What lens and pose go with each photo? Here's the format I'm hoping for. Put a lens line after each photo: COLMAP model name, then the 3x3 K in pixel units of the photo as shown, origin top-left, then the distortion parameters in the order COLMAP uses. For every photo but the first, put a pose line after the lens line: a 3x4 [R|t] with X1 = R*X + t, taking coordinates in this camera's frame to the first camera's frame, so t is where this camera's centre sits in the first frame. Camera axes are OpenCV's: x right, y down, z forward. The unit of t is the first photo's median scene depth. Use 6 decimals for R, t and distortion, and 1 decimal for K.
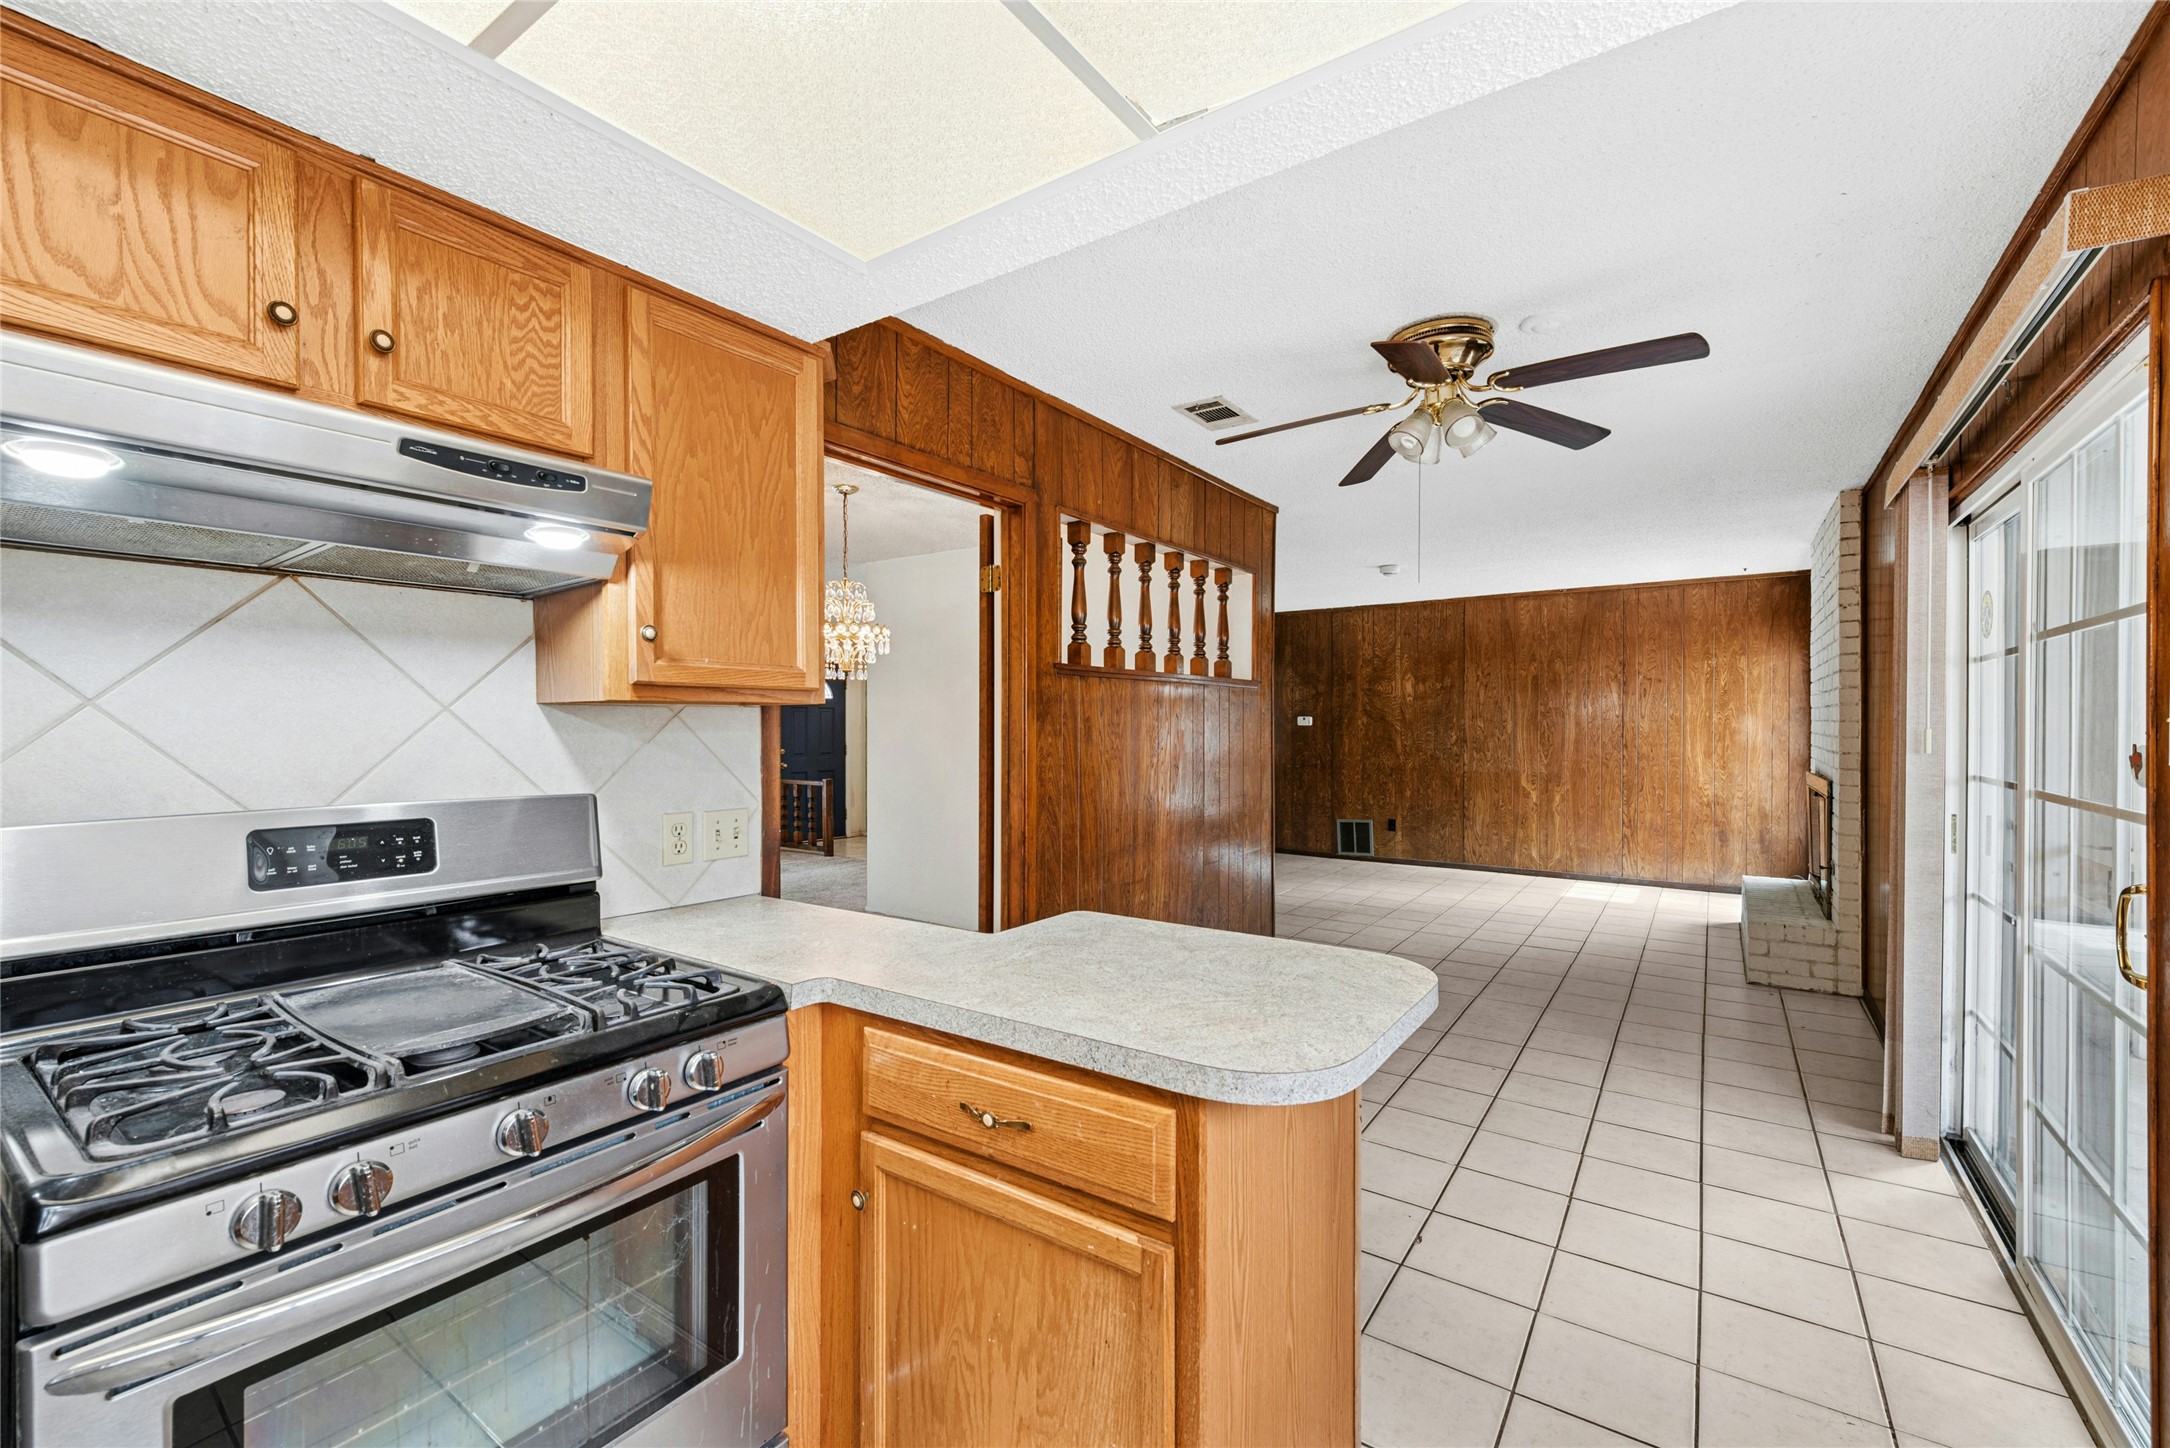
lens RADIAL K [[901.5, 0, 1089.2], [0, 901.5, 736.9], [0, 0, 1]] dist [0.006757, -0.004866]
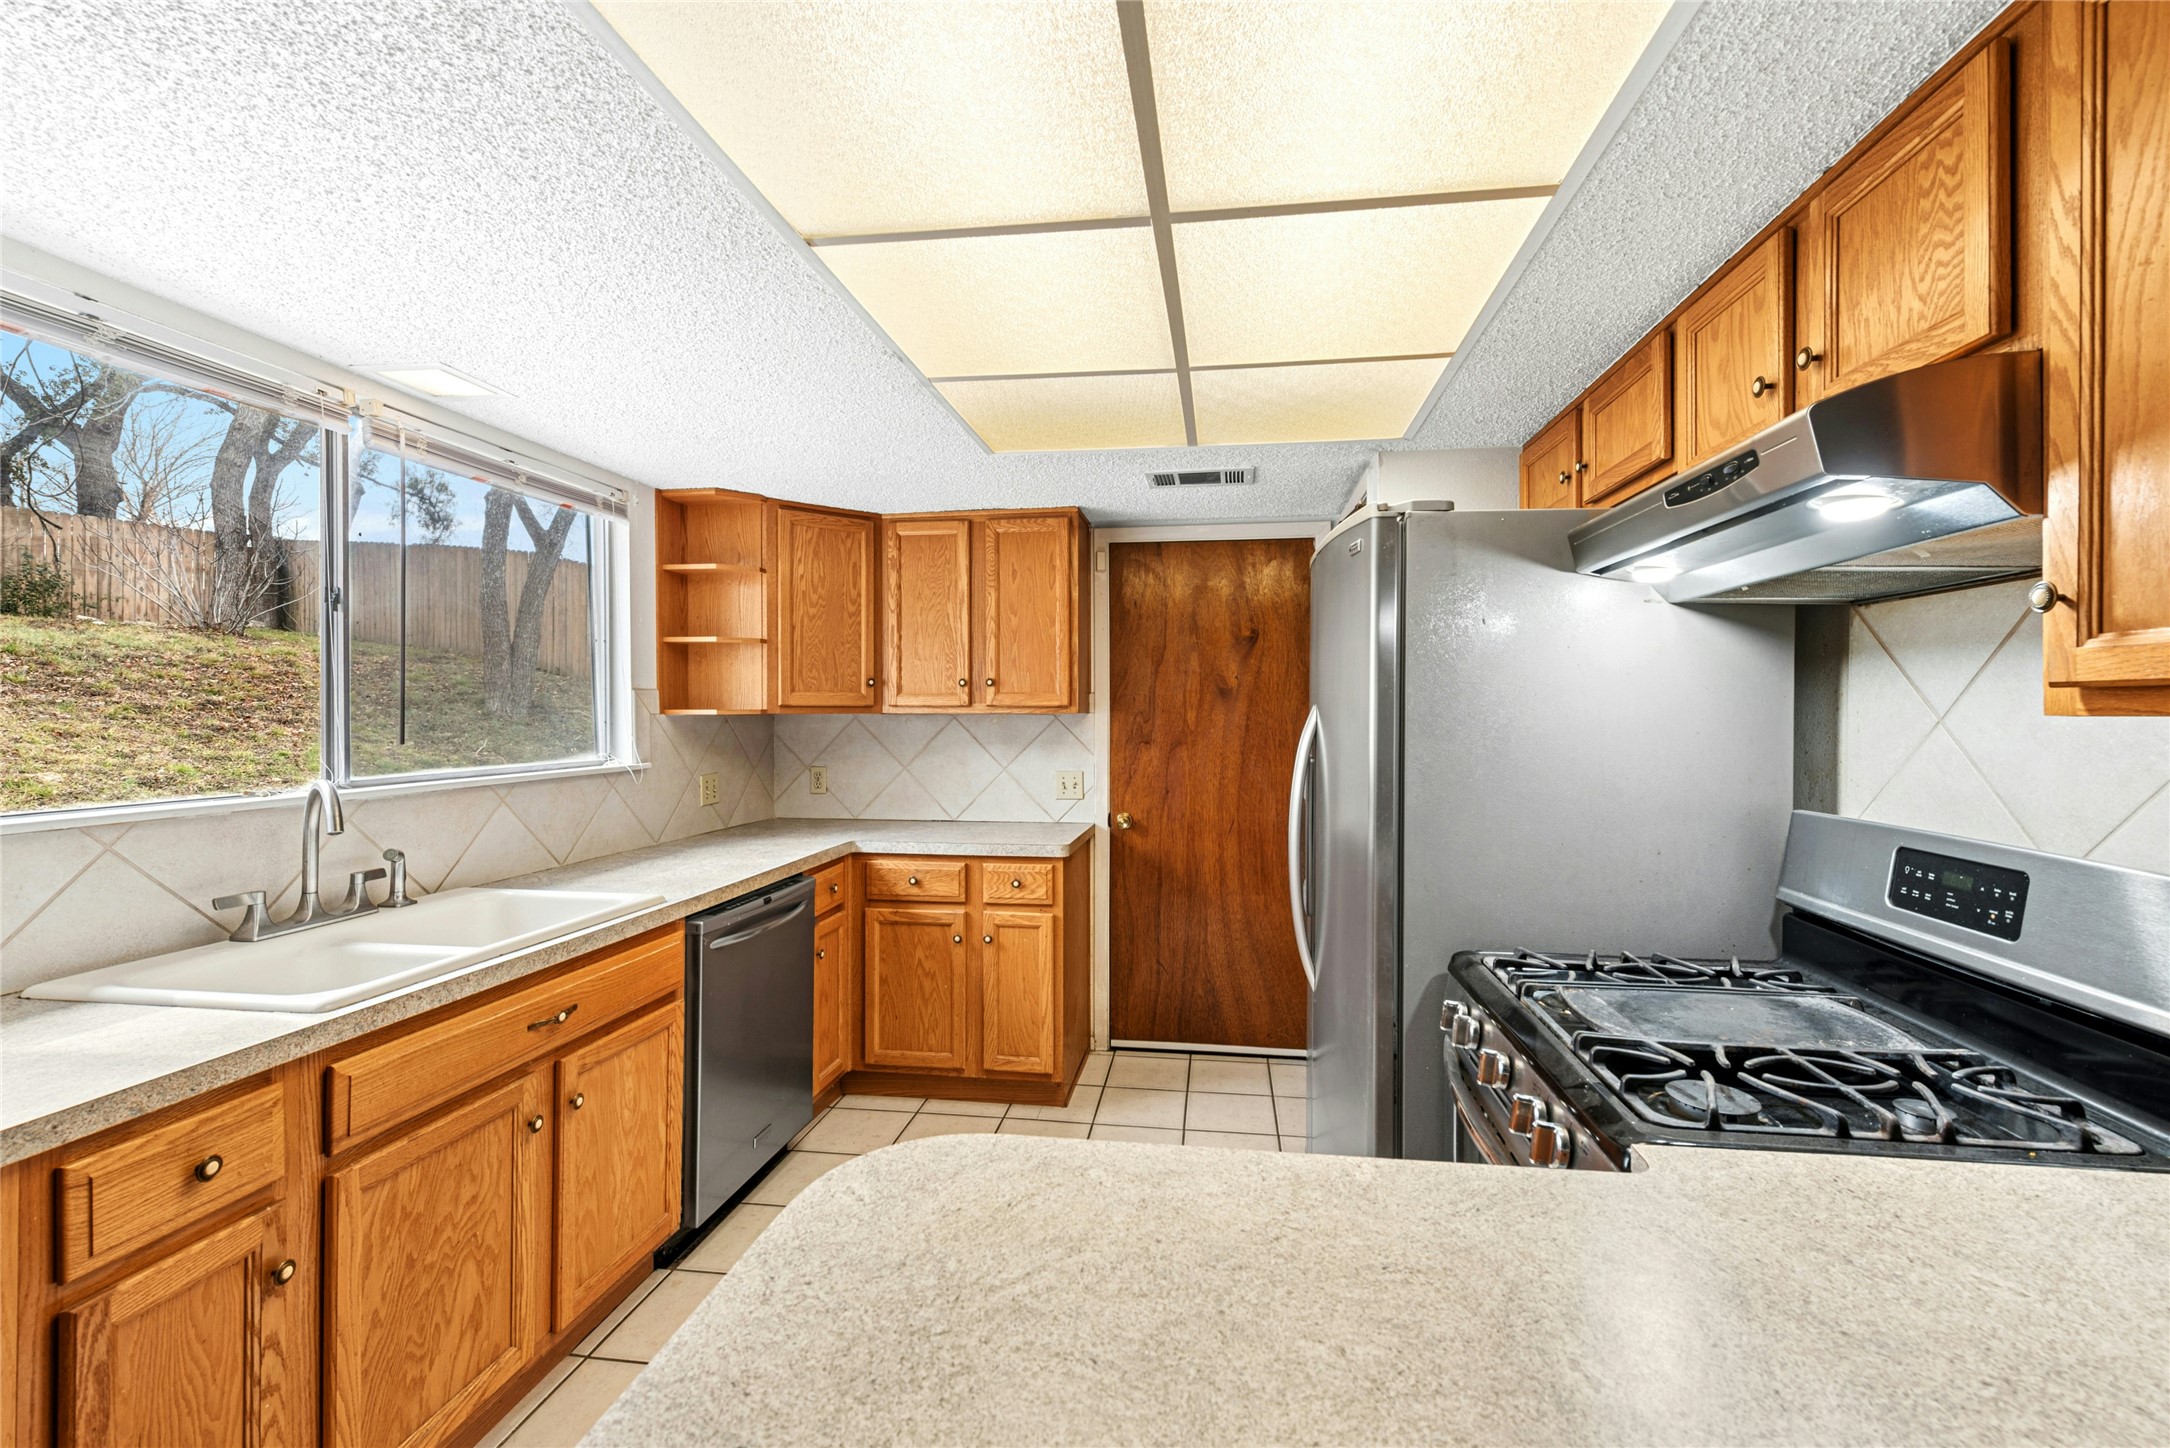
lens RADIAL K [[901.5, 0, 1100.0], [0, 901.5, 712.0], [0, 0, 1]] dist [0.006757, -0.004866]
pose [[-0.891440, 0.002548, -0.453132, 0.344862], [-0.003682, 0.999910, 0.012865, -0.058446], [0.453124, 0.013136, -0.891350, 1.487156]]
